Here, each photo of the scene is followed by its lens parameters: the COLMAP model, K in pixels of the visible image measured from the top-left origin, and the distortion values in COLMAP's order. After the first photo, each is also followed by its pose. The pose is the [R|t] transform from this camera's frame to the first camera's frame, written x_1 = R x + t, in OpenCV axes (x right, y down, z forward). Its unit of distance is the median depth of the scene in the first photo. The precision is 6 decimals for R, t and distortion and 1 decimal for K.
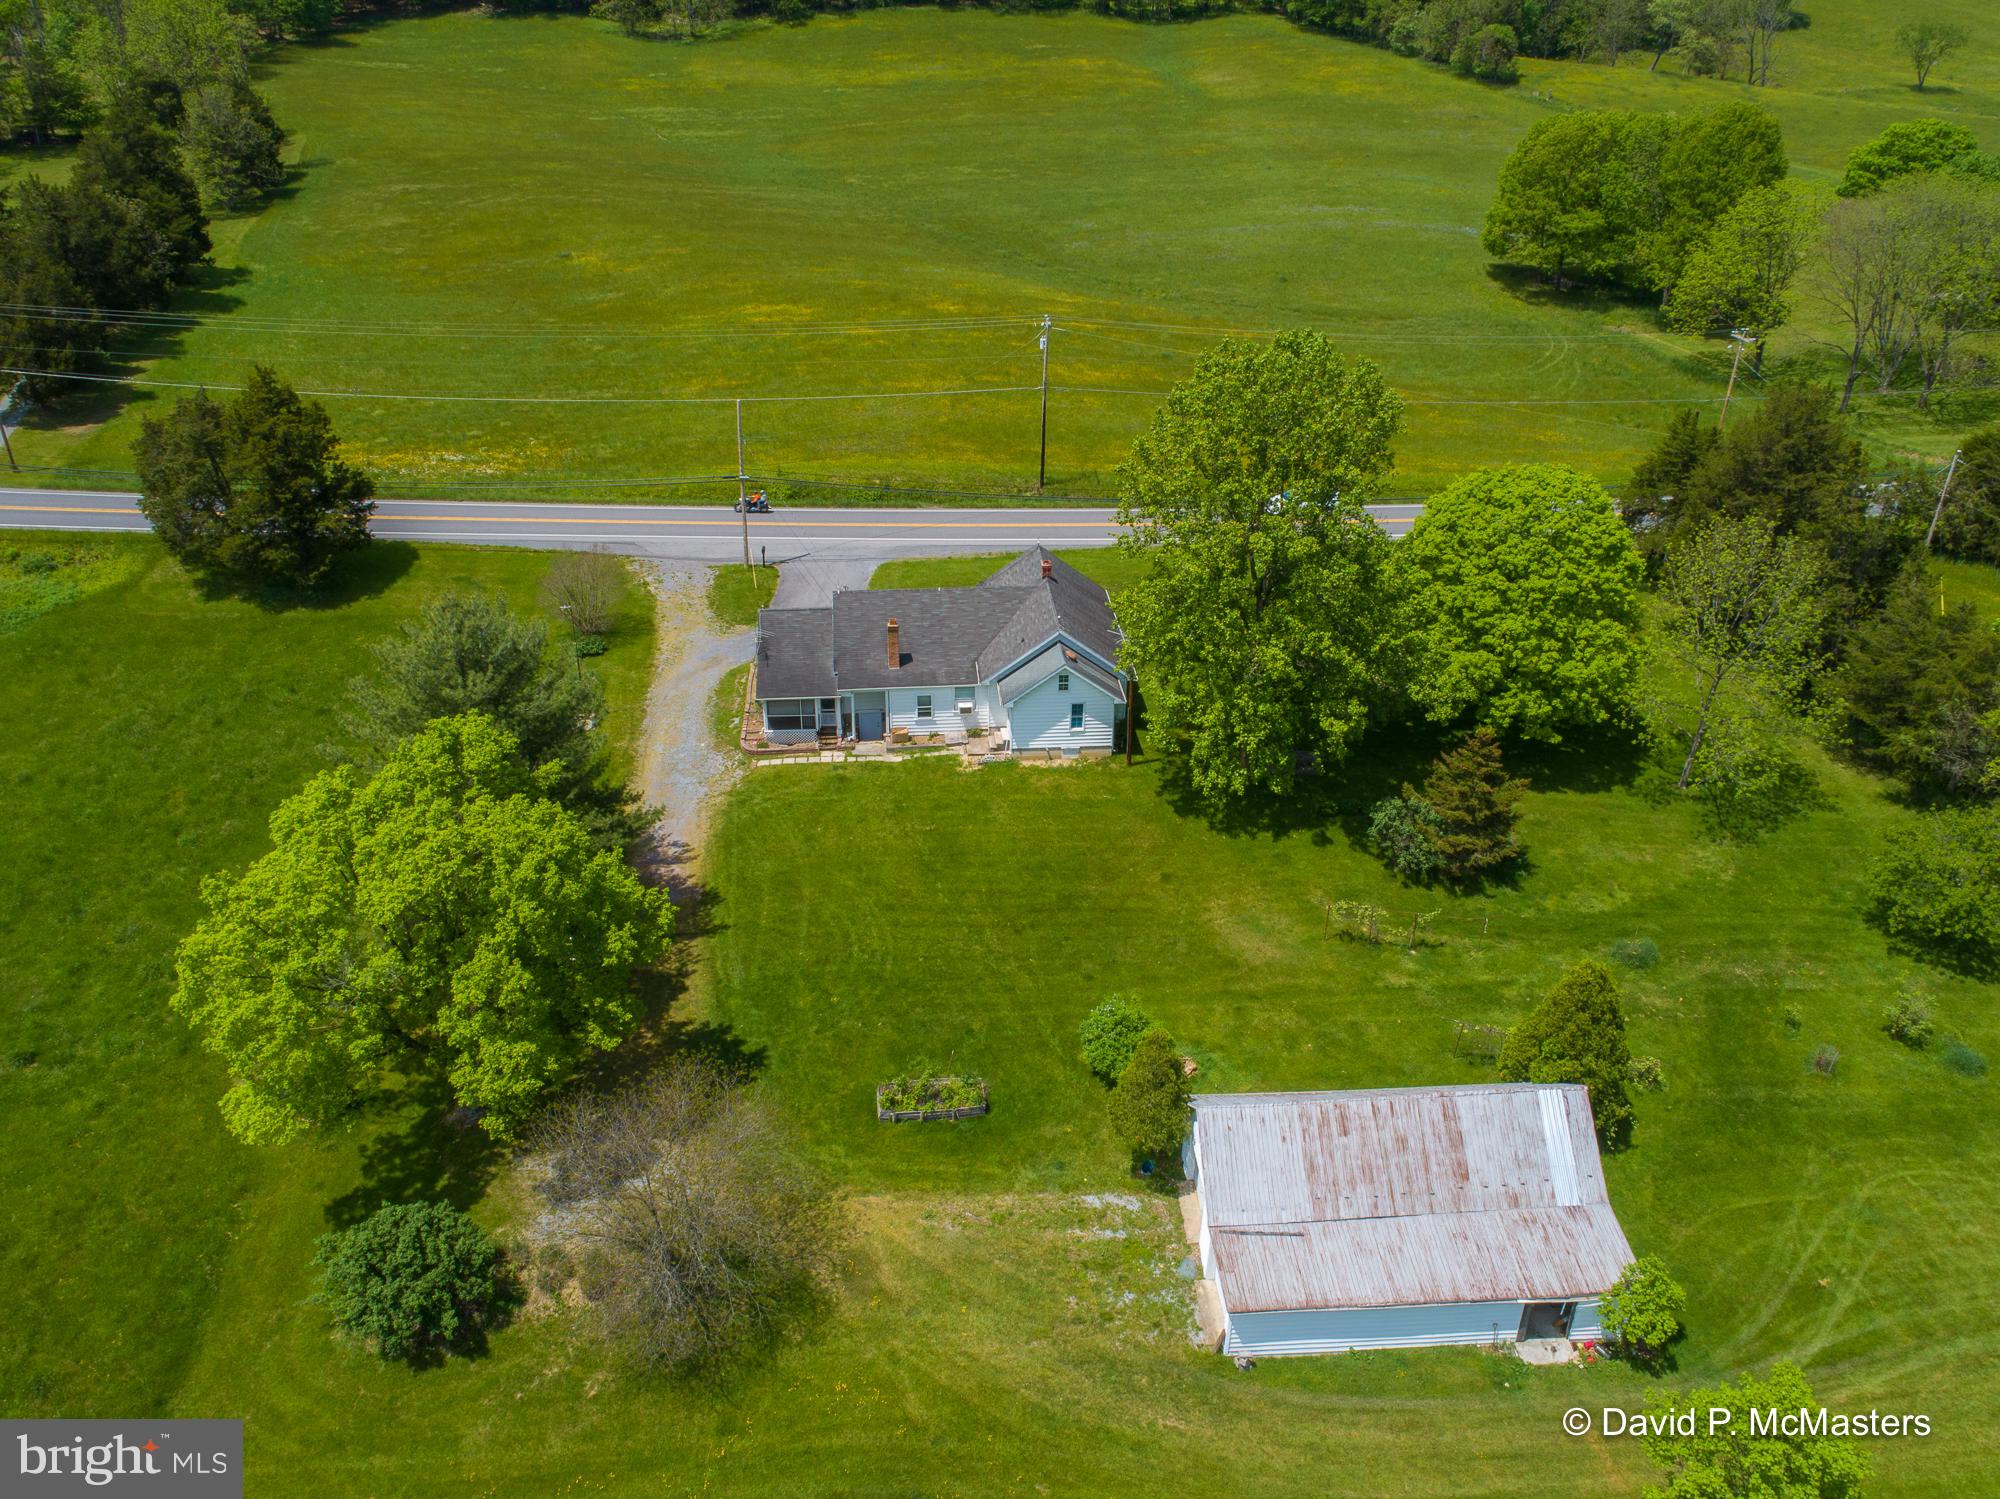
lens RADIAL K [[1518.5, 0, 999.7], [0, 1518.5, 754.5], [0, 0, 1]] dist [-0.021316, 0.013253]
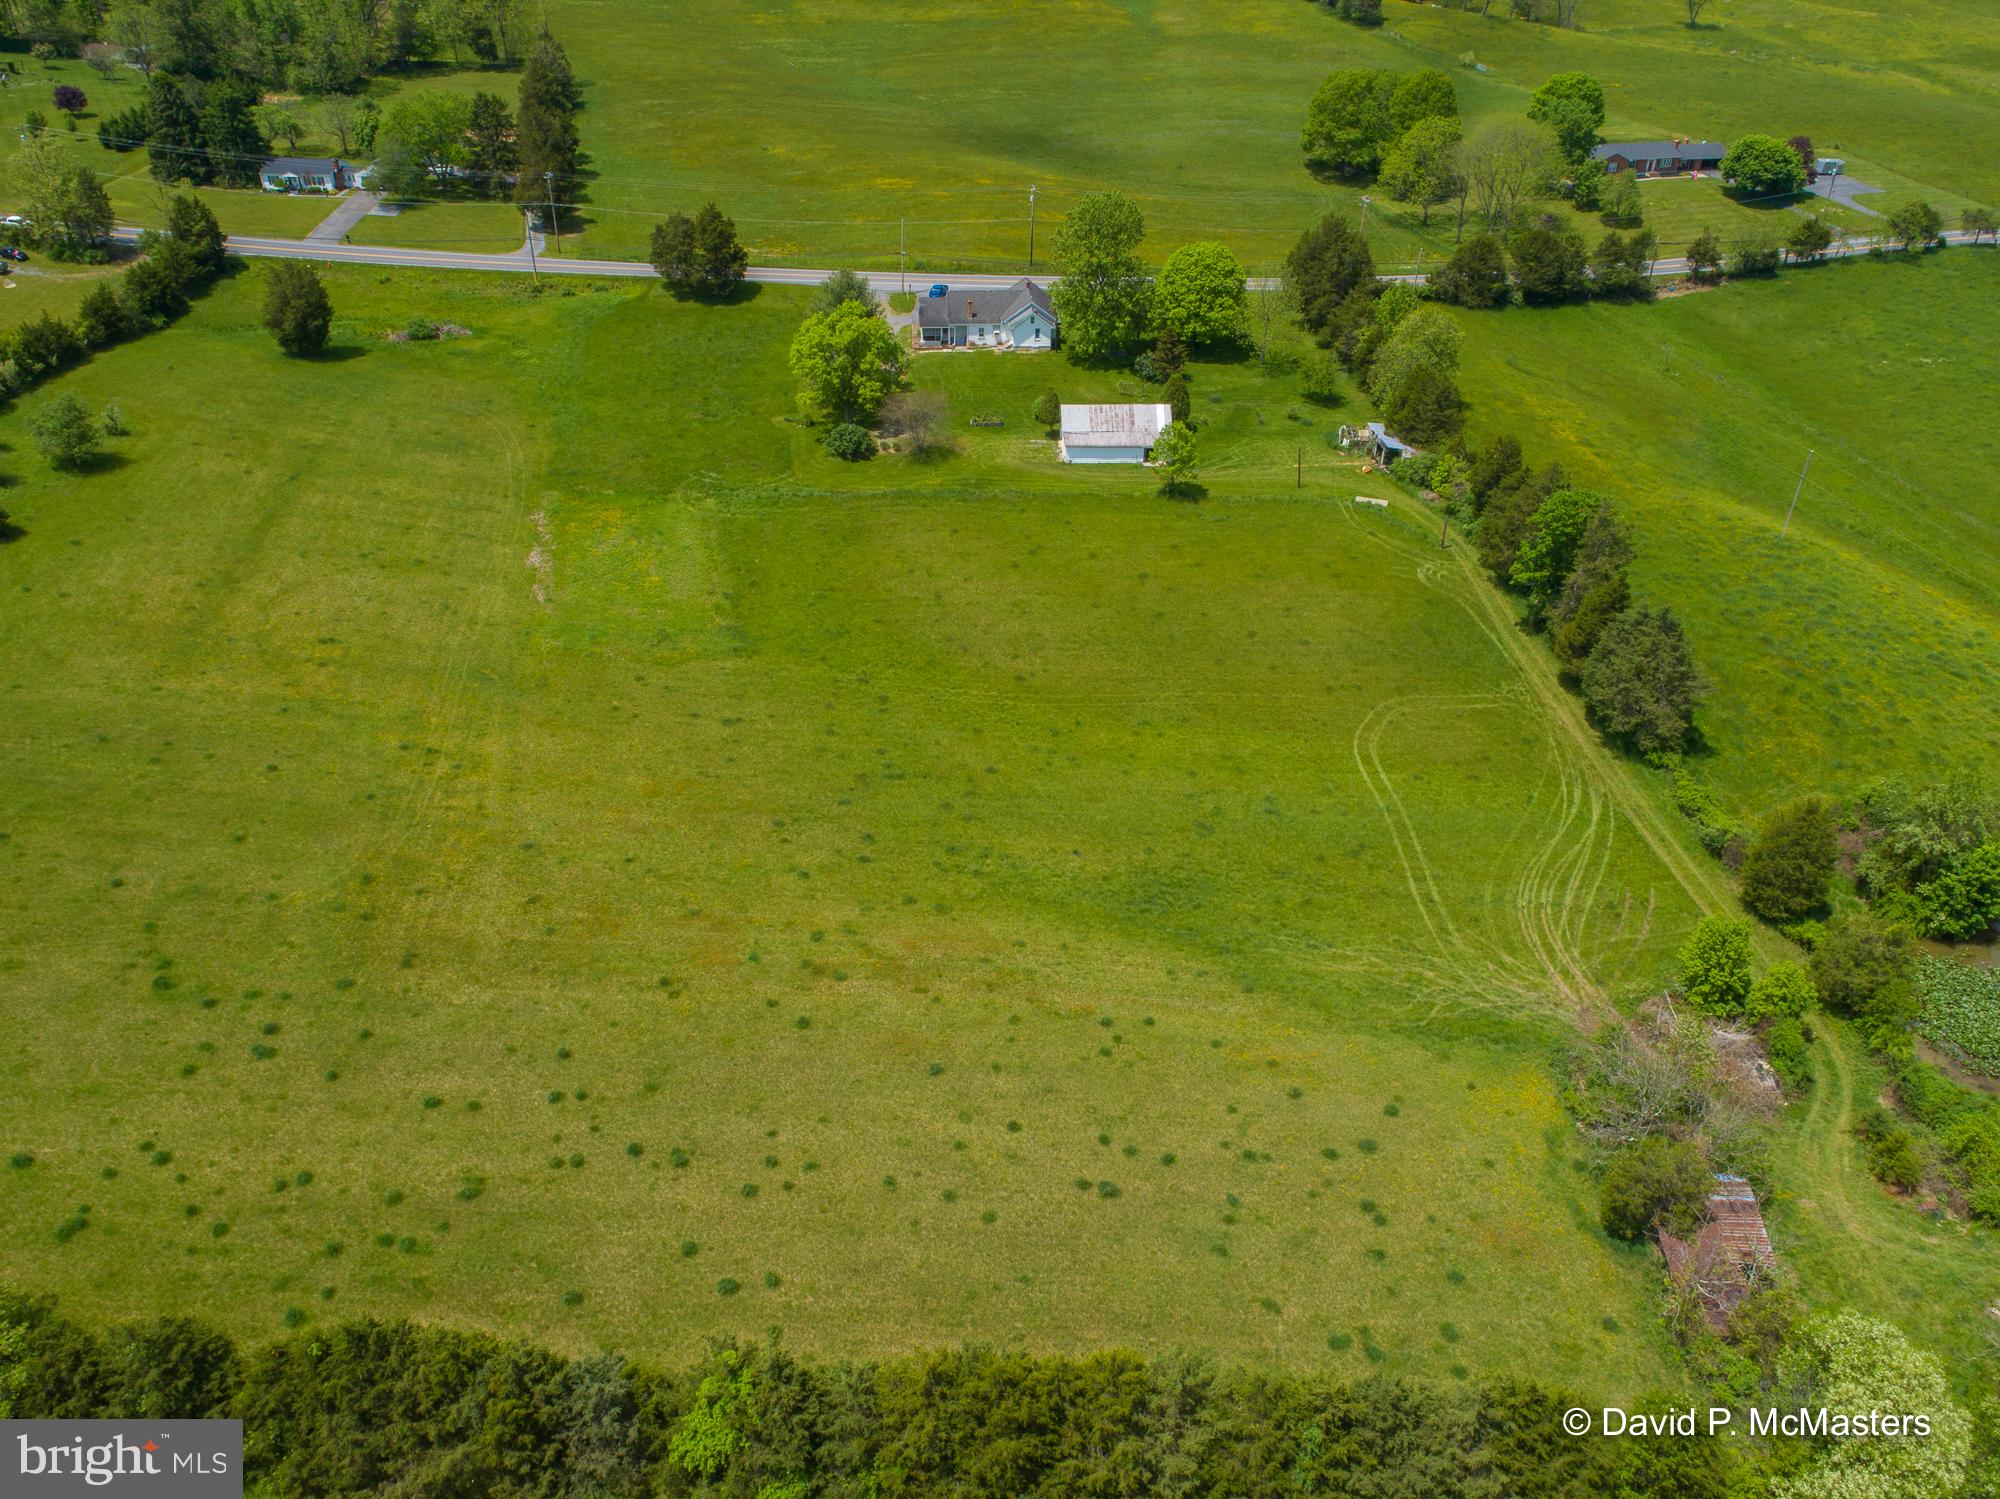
lens RADIAL K [[1523.0, 0, 1003.3], [0, 1523.0, 747.4], [0, 0, 1]] dist [-0.020986, 0.011551]
pose [[0.999886, 0.013883, -0.005970, 0.016241], [-0.013437, 0.997517, 0.069132, 0.529246], [0.006915, -0.069044, 0.997590, -1.785997]]
